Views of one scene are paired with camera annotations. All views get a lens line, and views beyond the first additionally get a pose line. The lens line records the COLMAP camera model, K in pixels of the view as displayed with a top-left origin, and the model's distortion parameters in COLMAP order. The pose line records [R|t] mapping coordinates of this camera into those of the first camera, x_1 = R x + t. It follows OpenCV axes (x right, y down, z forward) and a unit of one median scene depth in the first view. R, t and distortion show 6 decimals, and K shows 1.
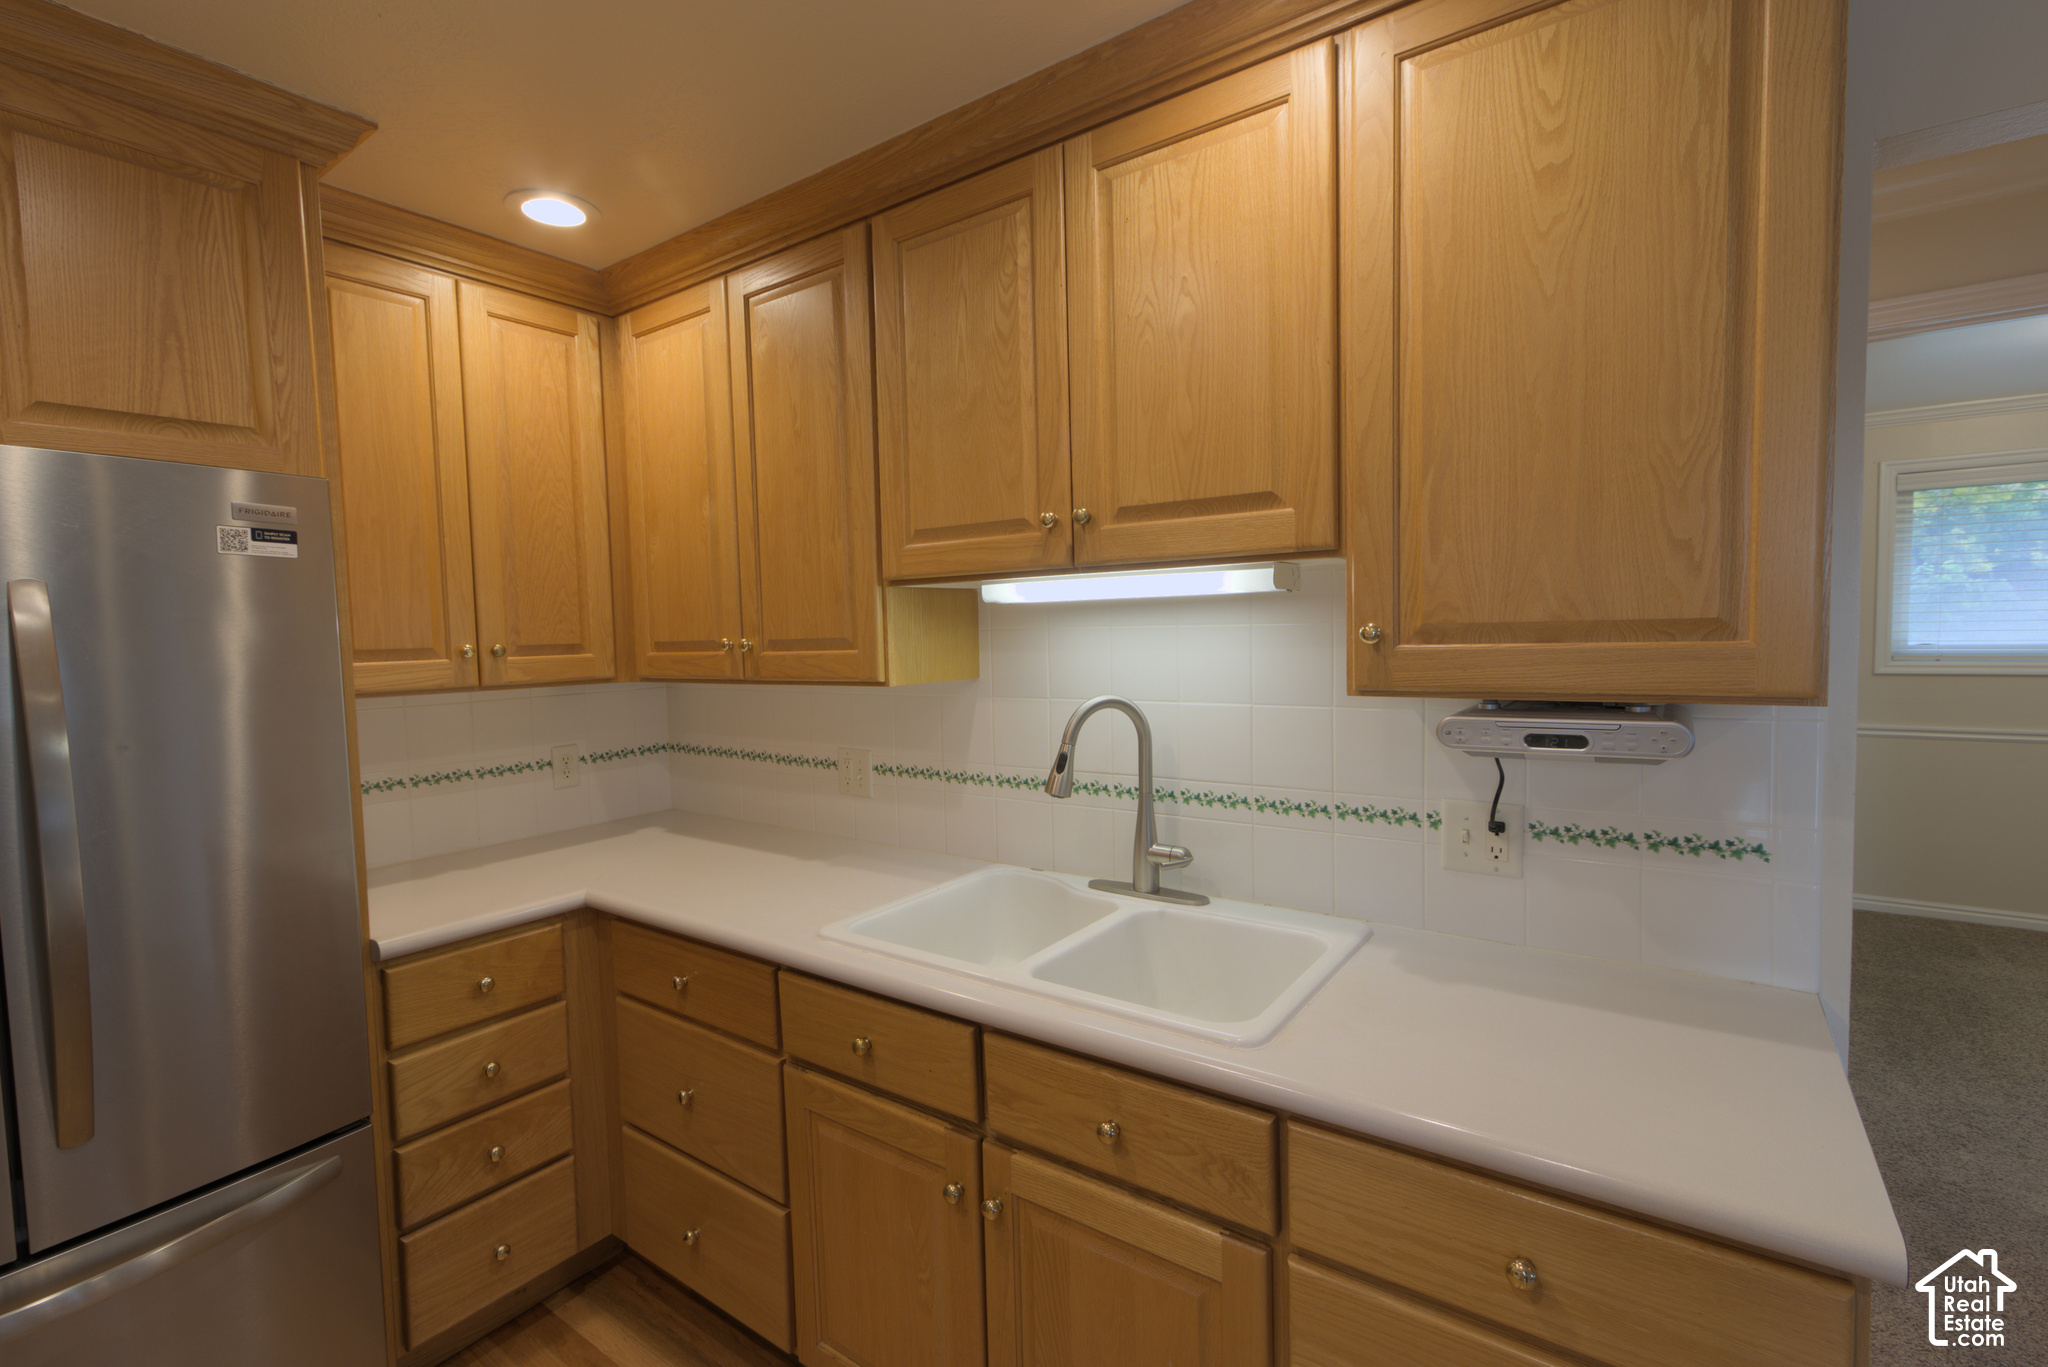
lens RADIAL K [[923.9, 0, 1014.8], [0, 923.9, 684.1], [0, 0, 1]] dist [-0.001882, 0.000589]
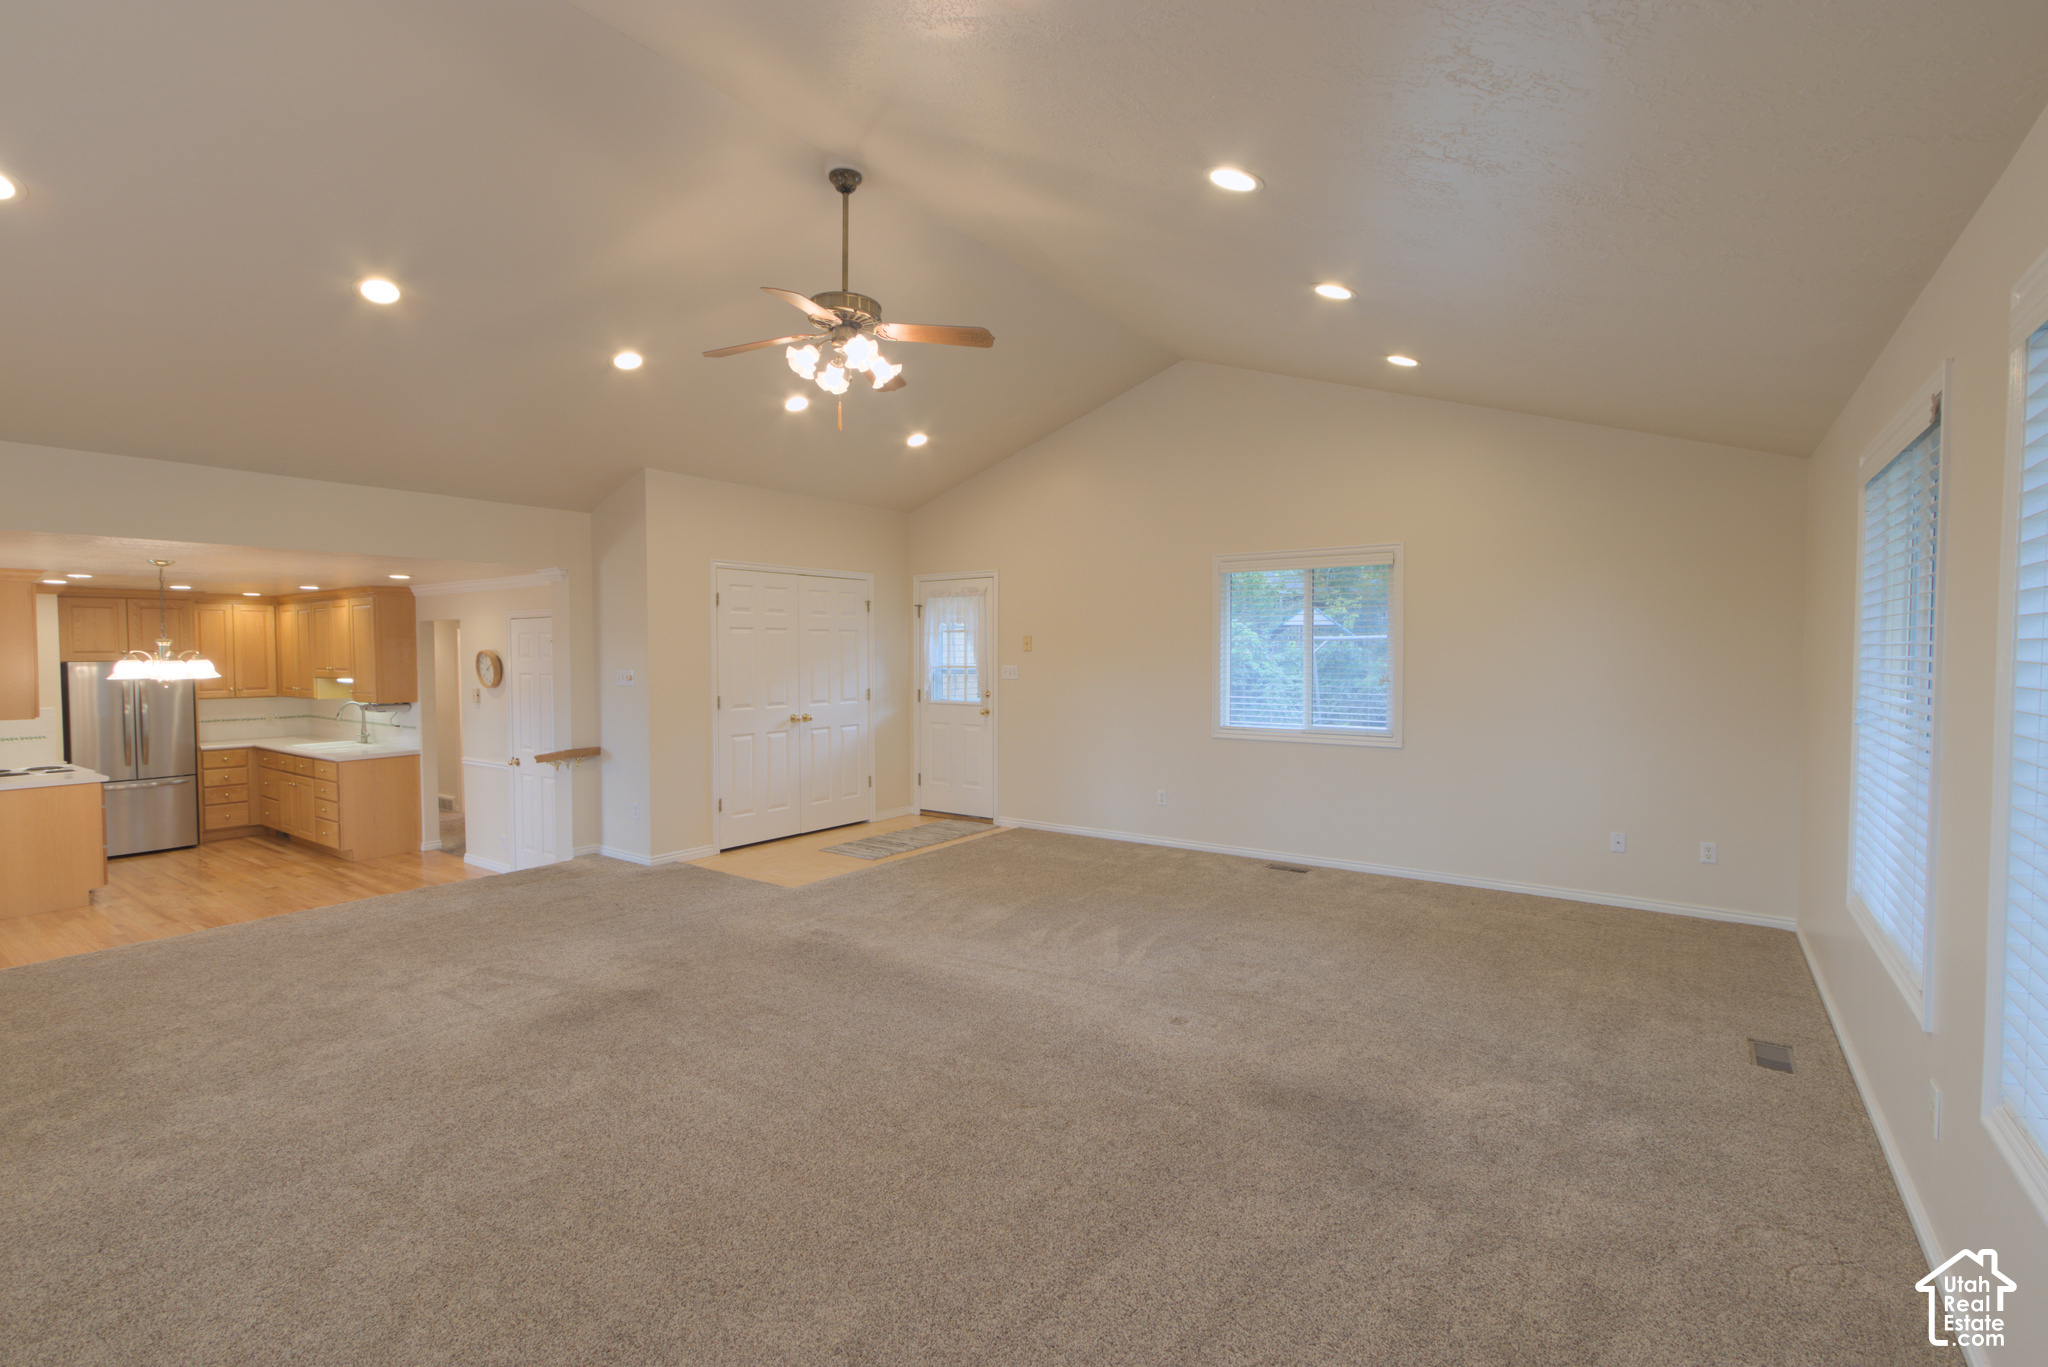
lens RADIAL K [[923.9, 0, 1014.8], [0, 923.9, 684.1], [0, 0, 1]] dist [-0.001882, 0.000589]
pose [[0.999764, 0.019437, -0.009700, 3.364710], [-0.019663, 0.999523, -0.023829, -0.030315], [0.009233, 0.024014, 0.999669, -3.556807]]
